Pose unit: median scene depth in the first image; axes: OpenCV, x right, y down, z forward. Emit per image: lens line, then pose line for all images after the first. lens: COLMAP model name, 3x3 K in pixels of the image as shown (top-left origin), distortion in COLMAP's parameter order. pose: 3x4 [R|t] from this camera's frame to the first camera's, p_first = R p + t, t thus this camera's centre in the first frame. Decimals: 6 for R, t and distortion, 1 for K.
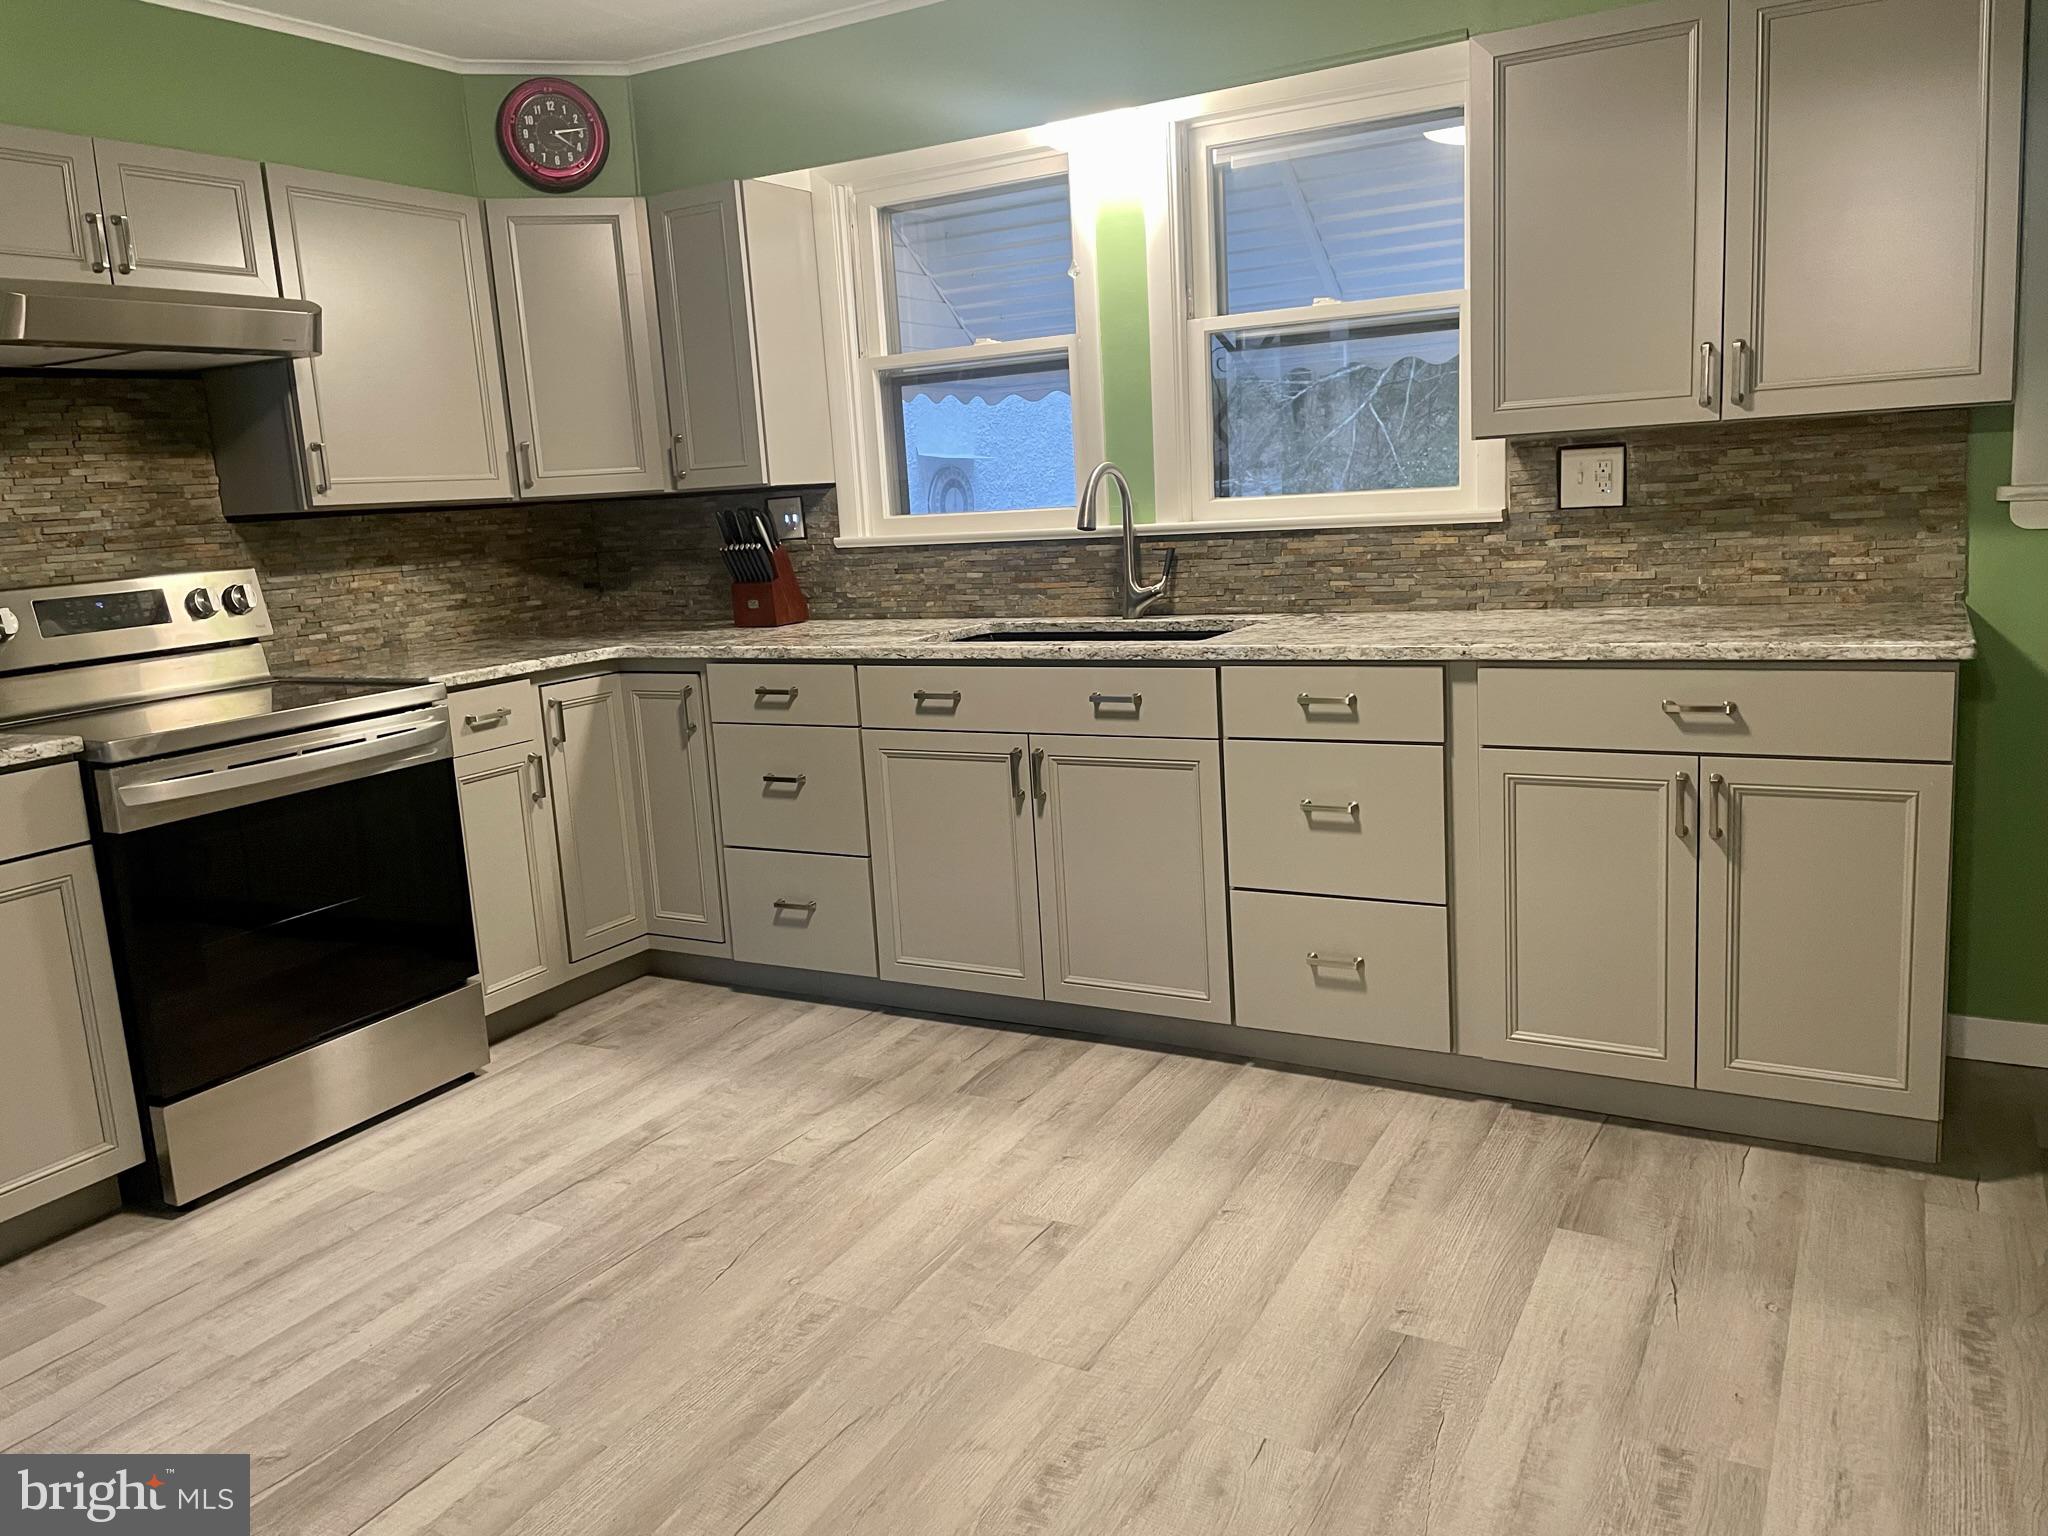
lens RADIAL K [[1534.8, 0, 1022.8], [0, 1534.8, 760.4], [0, 0, 1]] dist [0.065853, -0.043137]
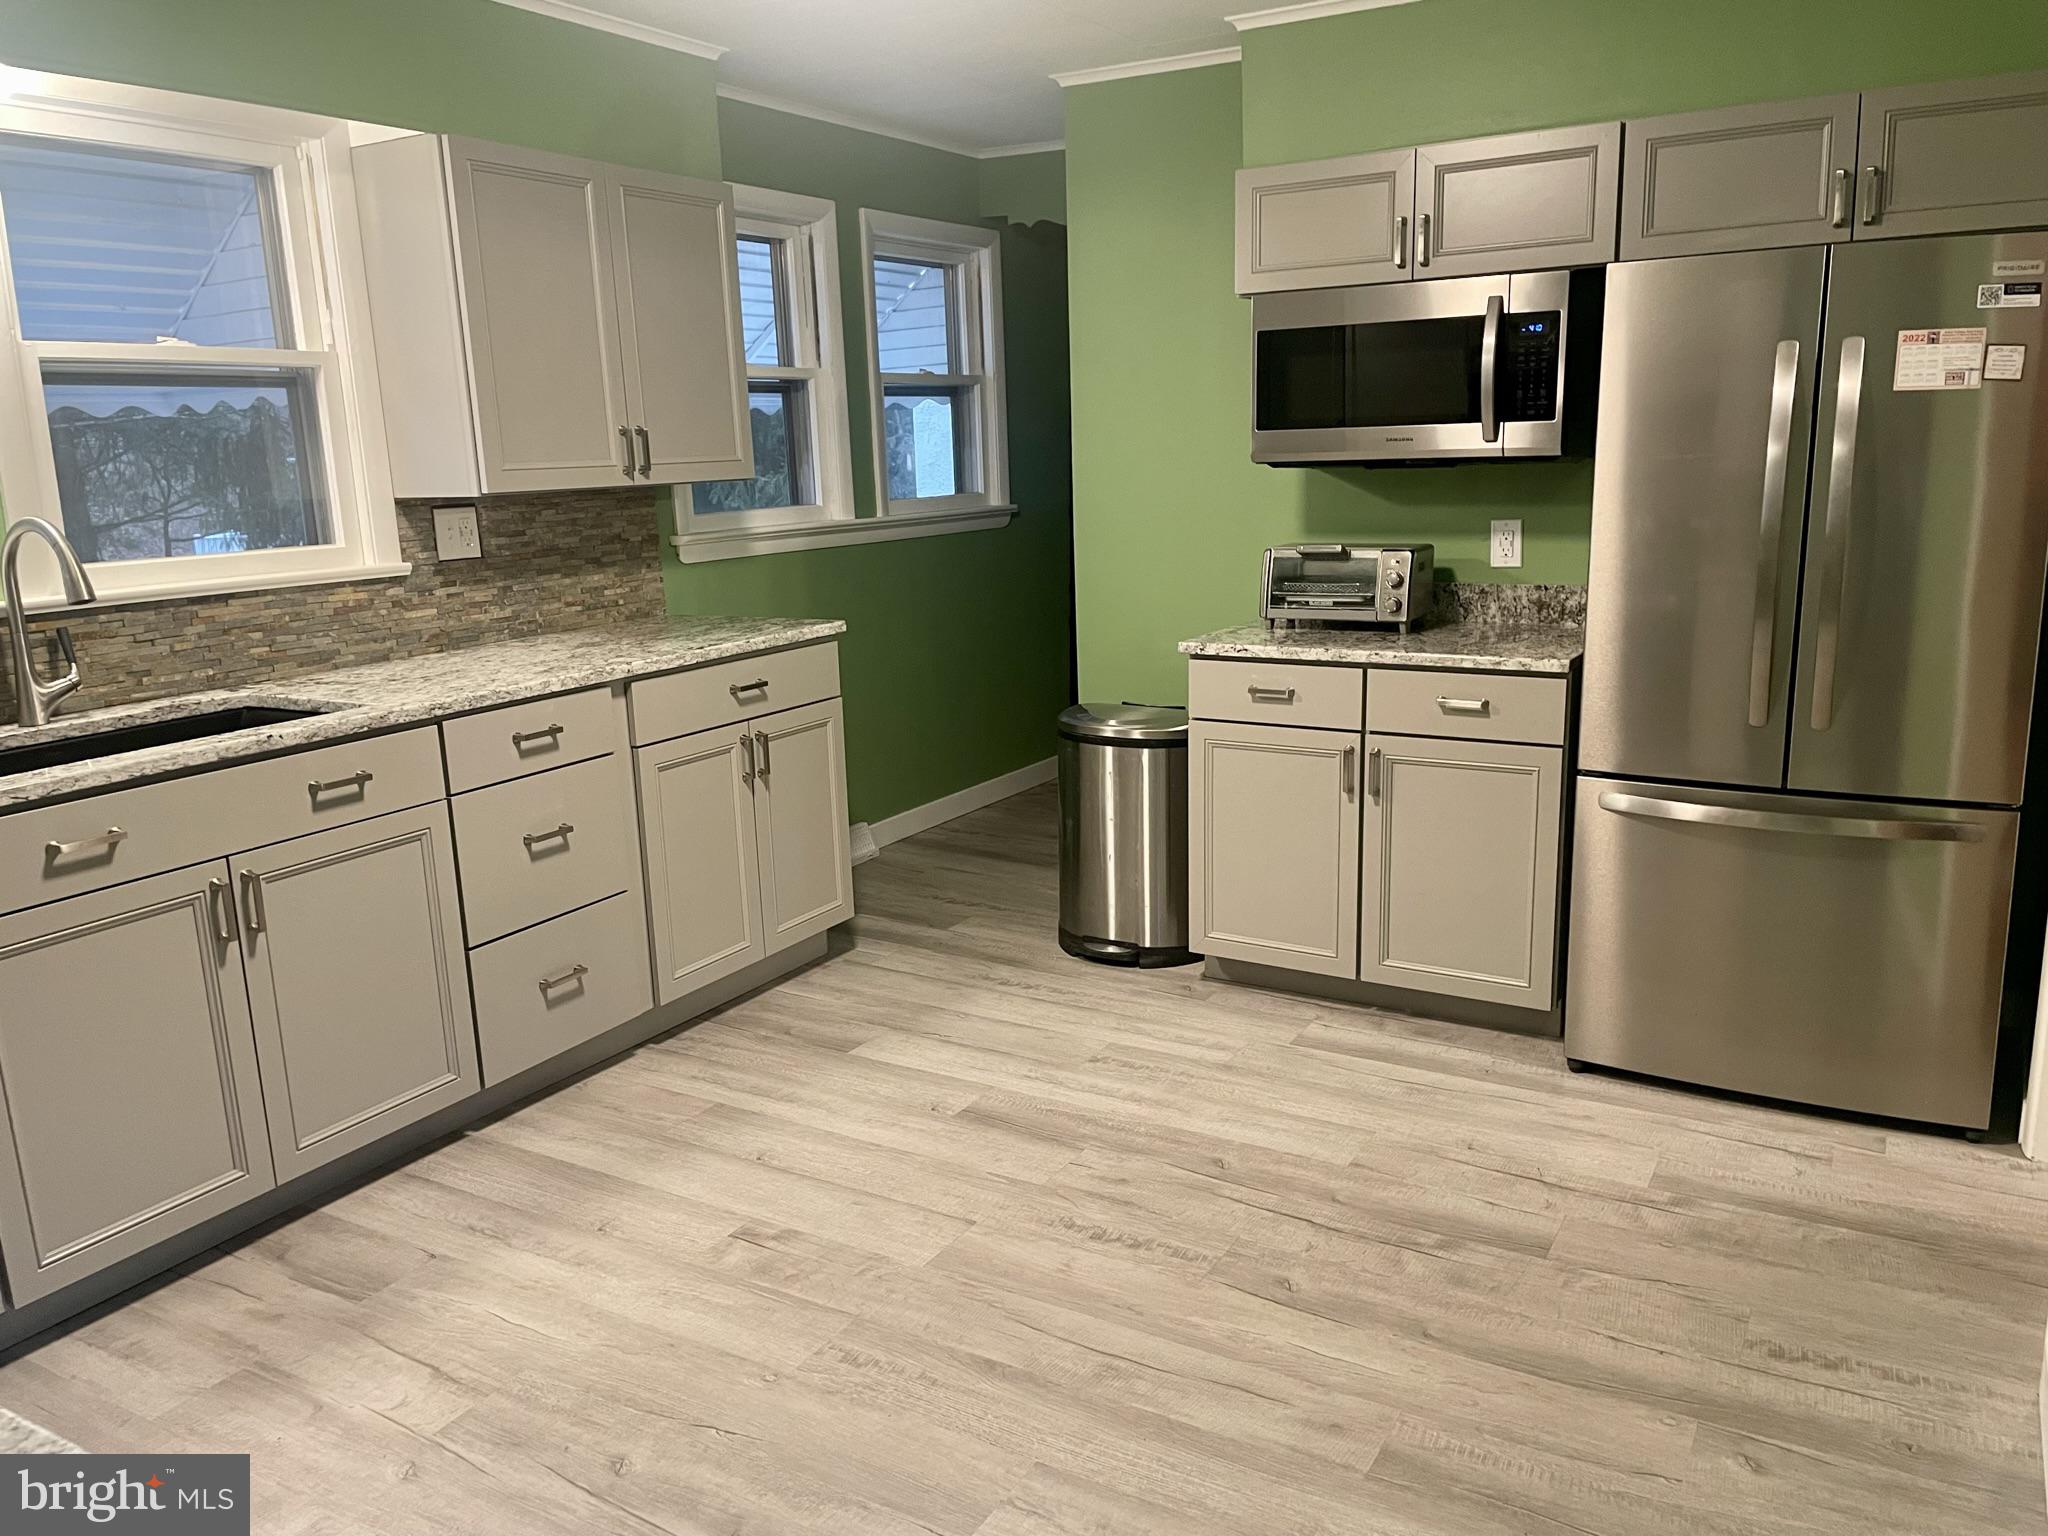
lens RADIAL K [[1534.8, 0, 1028.1], [0, 1534.8, 764.7], [0, 0, 1]] dist [0.065853, -0.043137]
pose [[0.023014, -0.150568, 0.988332, -0.813644], [0.216958, 0.965786, 0.142081, -0.092516], [-0.975910, 0.211157, 0.054894, 0.586755]]
